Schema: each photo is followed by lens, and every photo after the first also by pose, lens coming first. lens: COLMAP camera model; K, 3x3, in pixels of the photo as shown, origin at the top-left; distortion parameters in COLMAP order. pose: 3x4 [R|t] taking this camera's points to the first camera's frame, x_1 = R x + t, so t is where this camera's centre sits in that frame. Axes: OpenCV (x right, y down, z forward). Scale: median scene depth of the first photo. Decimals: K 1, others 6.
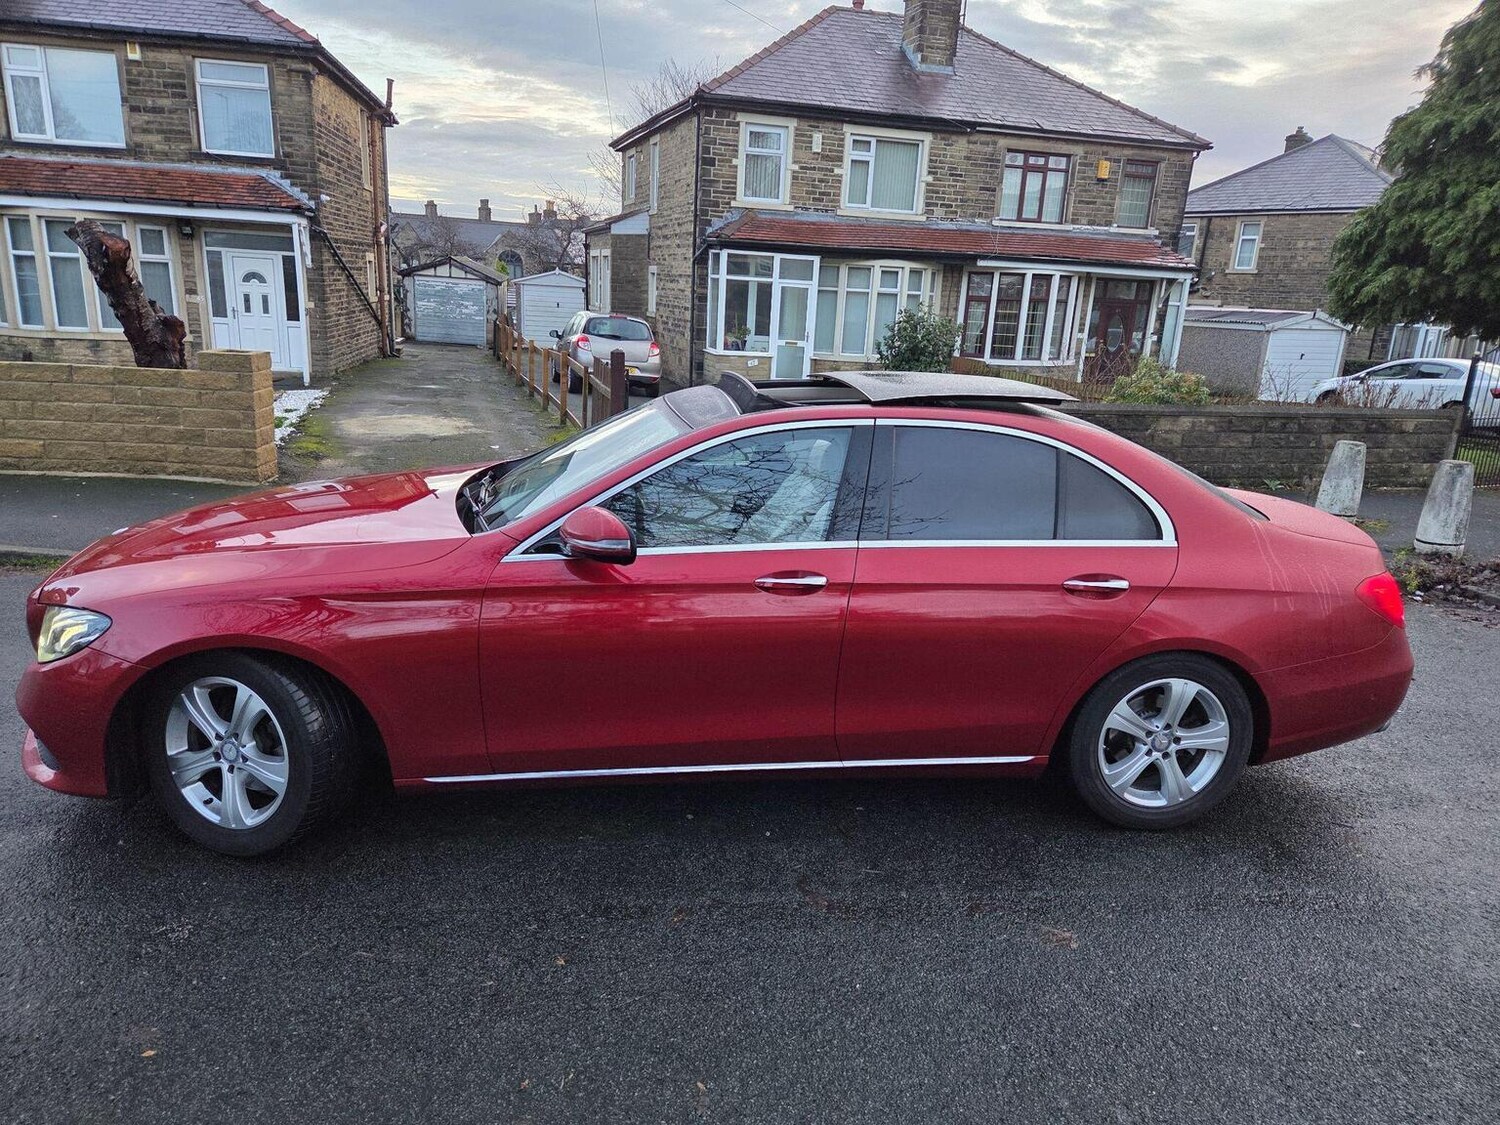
lens RADIAL K [[998.9, 0, 745.8], [0, 998.9, 559.8], [0, 0, 1]] dist [0.081696, -0.071889]
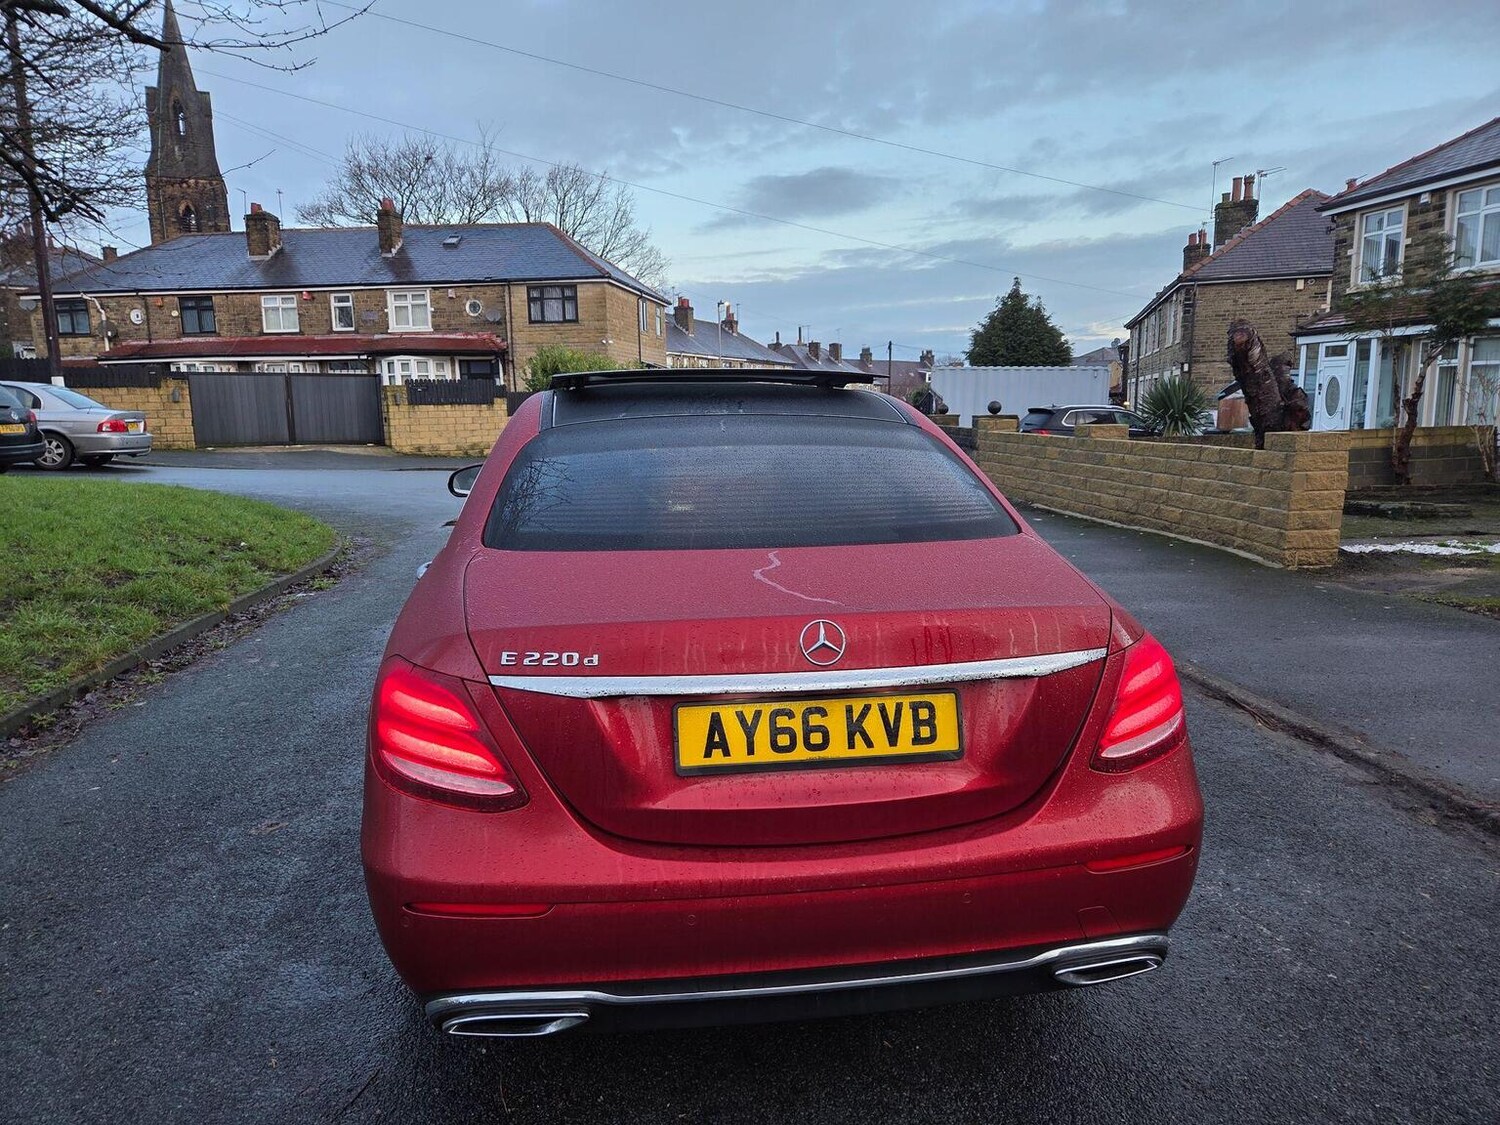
lens RADIAL K [[998.9, 0, 745.8], [0, 998.9, 559.8], [0, 0, 1]] dist [0.081696, -0.071889]
pose [[0.002379, 0.106275, -0.994334, 0.201234], [-0.243682, 0.964424, 0.102495, -0.023871], [0.969852, 0.242057, 0.028191, 0.203403]]
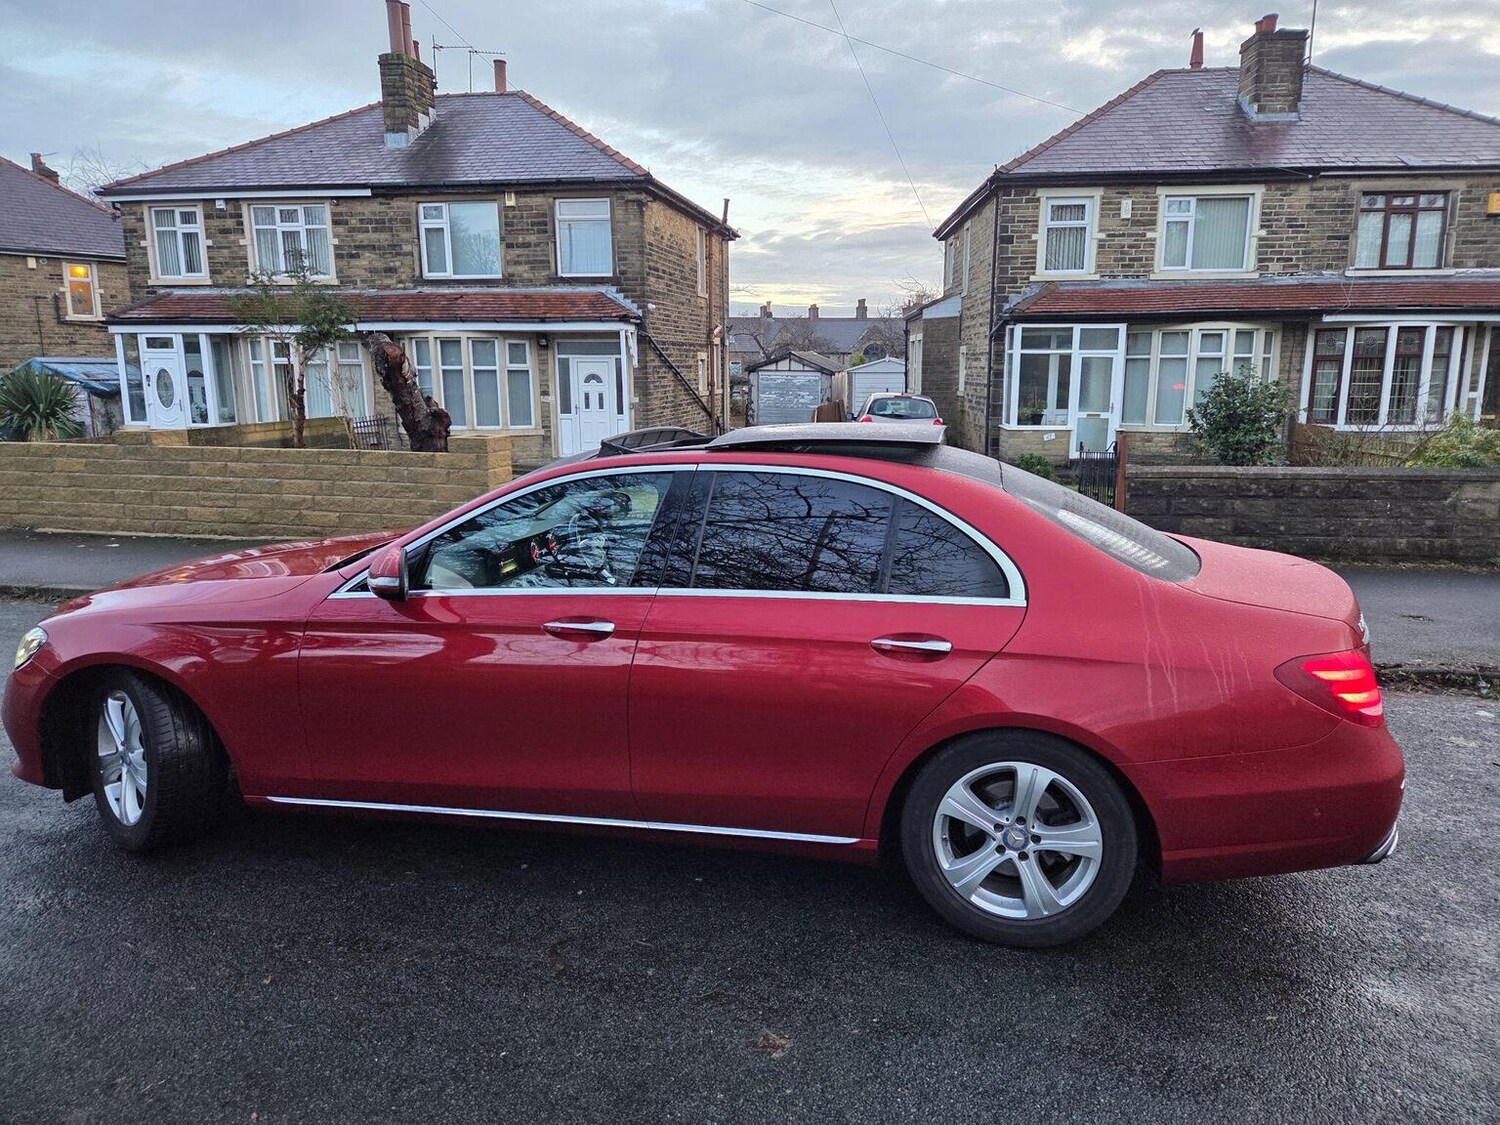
lens RADIAL K [[998.2, 0, 770.8], [0, 998.2, 550.1], [0, 0, 1]] dist [0.080254, -0.067394]
pose [[0.939663, 0.009909, -0.341959, 0.086492], [-0.041410, 0.995525, -0.084942, 0.003504], [0.339587, 0.093978, 0.935868, 0.021081]]
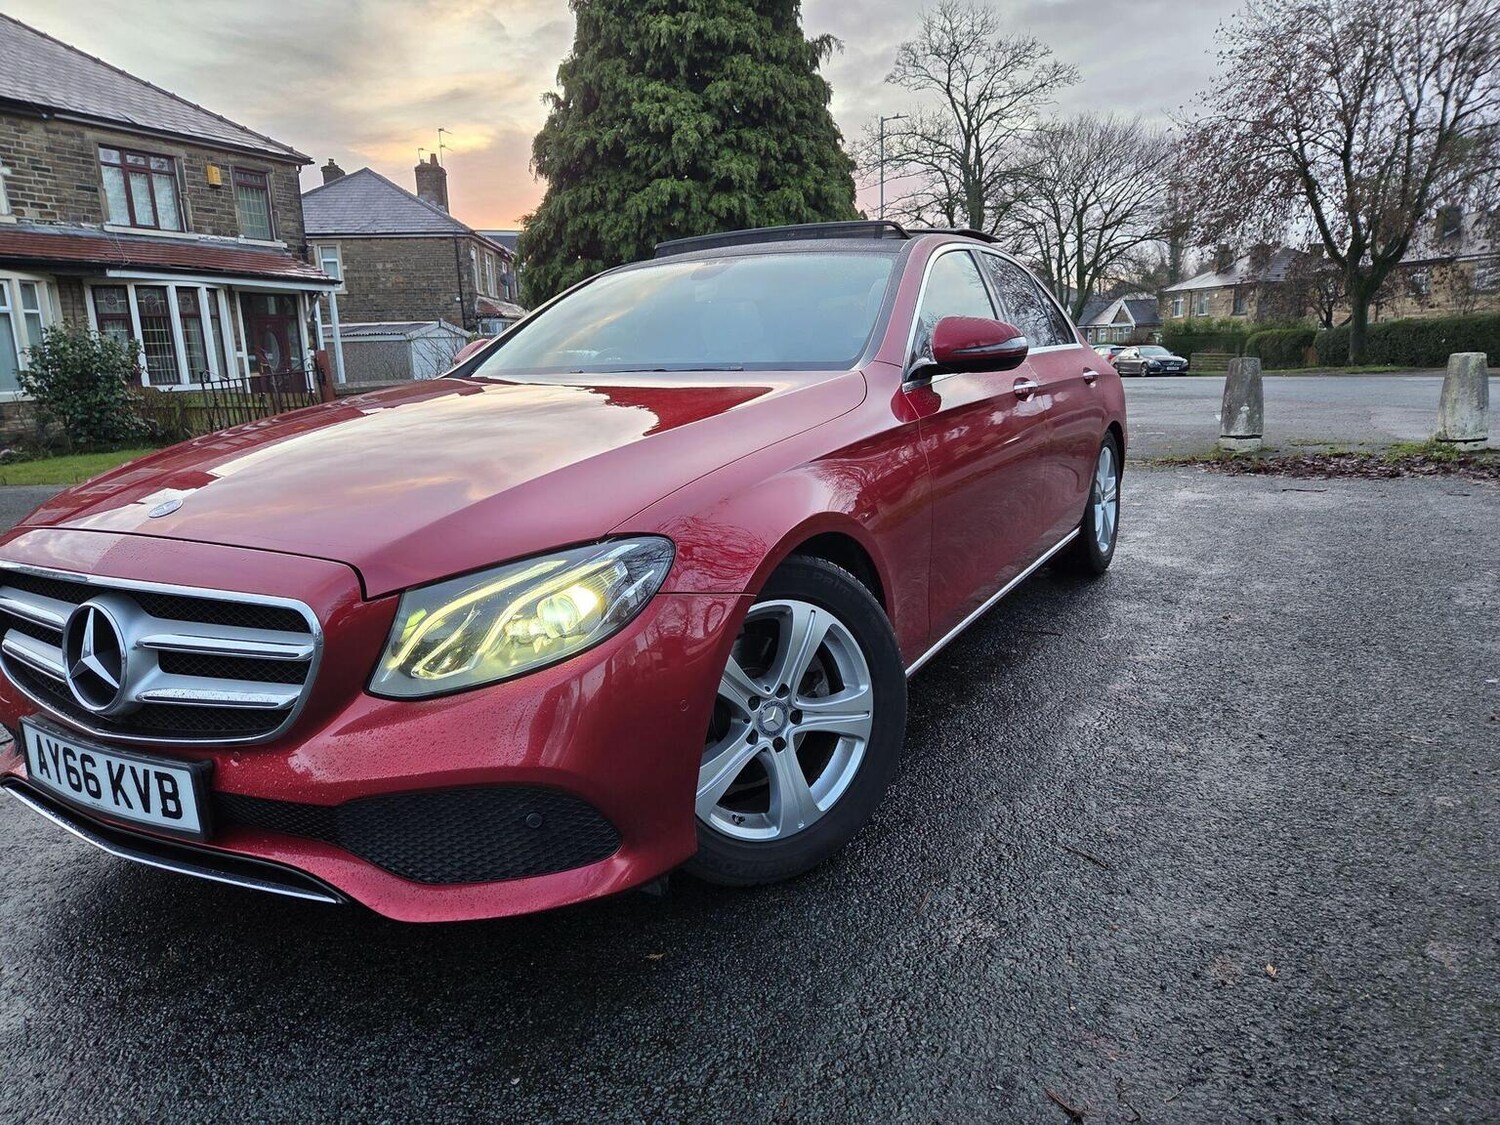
lens RADIAL K [[1002.1, 0, 760.9], [0, 1002.1, 556.5], [0, 0, 1]] dist [0.073731, -0.061241]
pose [[0.608331, -0.230215, 0.759562, -0.146742], [0.262550, 0.961500, 0.081145, 0.004972], [-0.749000, 0.150060, 0.645354, 0.086502]]
